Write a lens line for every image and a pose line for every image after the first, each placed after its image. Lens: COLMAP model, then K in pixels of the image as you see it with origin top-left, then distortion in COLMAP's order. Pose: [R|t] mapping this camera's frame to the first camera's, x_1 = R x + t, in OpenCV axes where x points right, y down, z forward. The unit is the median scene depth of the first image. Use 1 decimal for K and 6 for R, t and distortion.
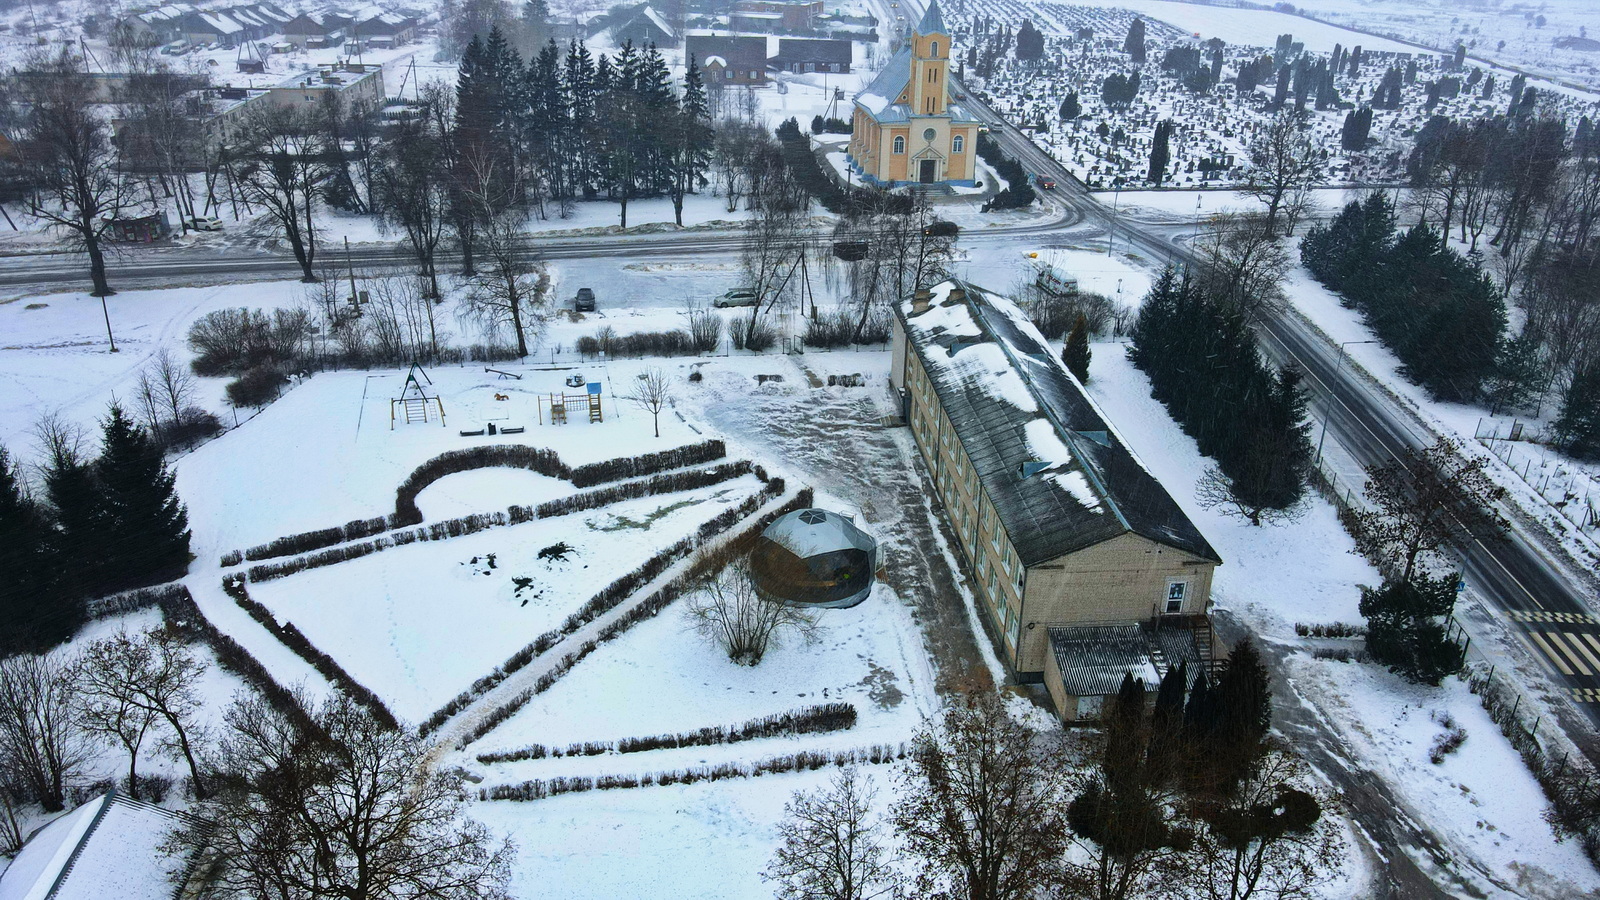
lens RADIAL K [[1168.4, 0, 800.0], [0, 1168.4, 450.0], [0, 0, 1]] dist [-0.000670, 0.055755]
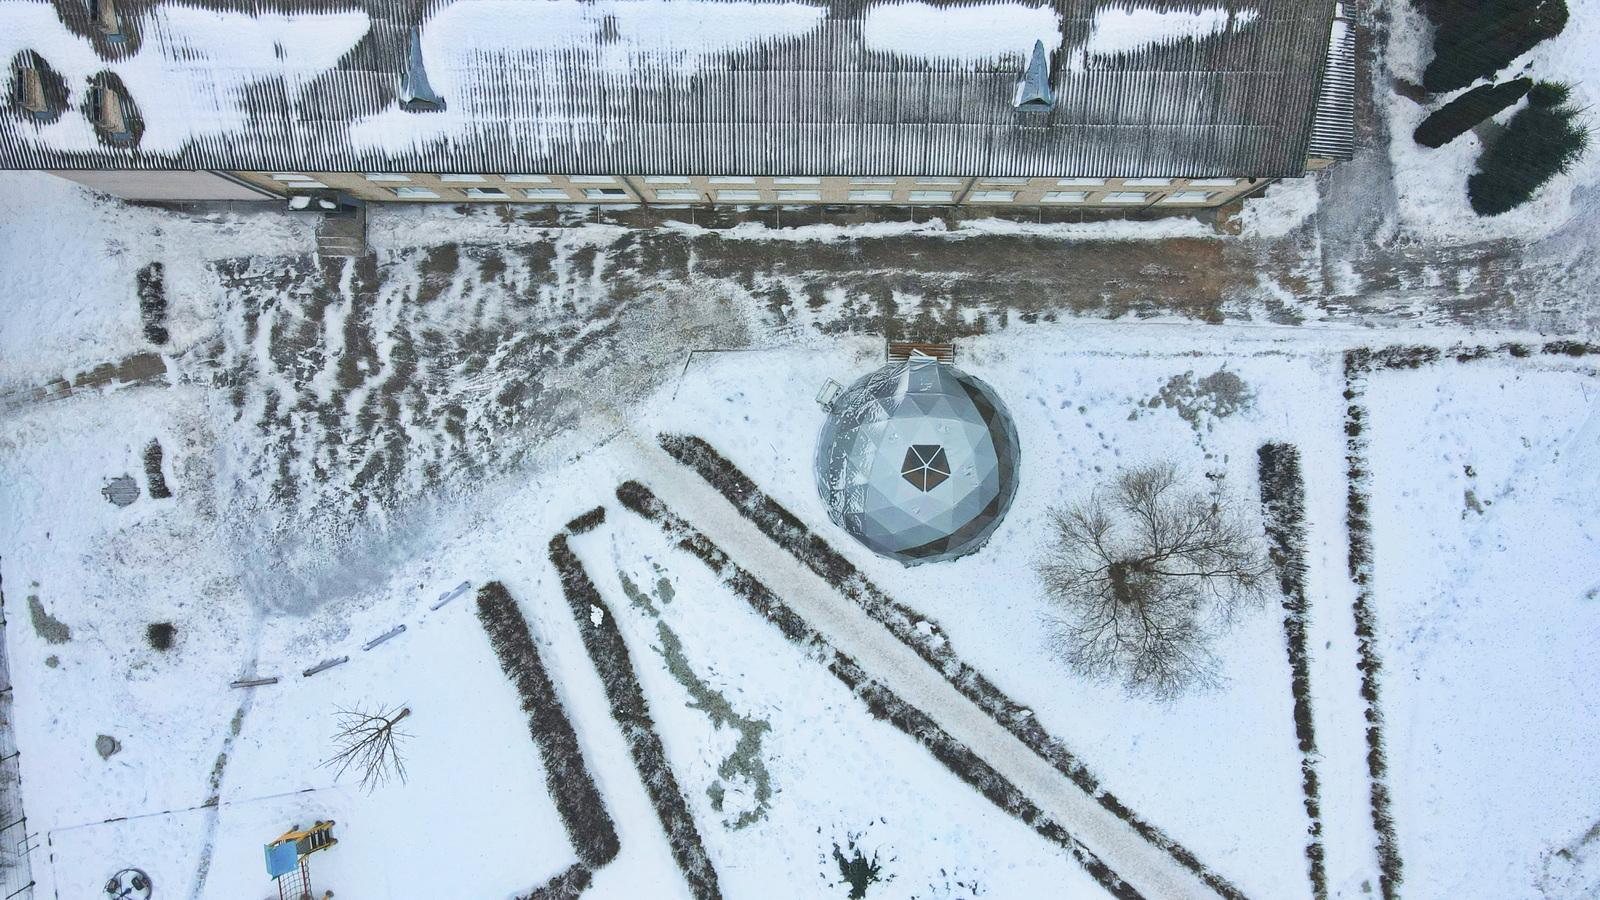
lens RADIAL K [[1168.4, 0, 800.0], [0, 1168.4, 450.0], [0, 0, 1]] dist [-0.000670, 0.055755]
pose [[0.099770, -0.994081, -0.043000, 0.038562], [0.447174, 0.006191, 0.894426, -0.492912], [-0.888865, -0.108465, 0.445145, 0.792366]]
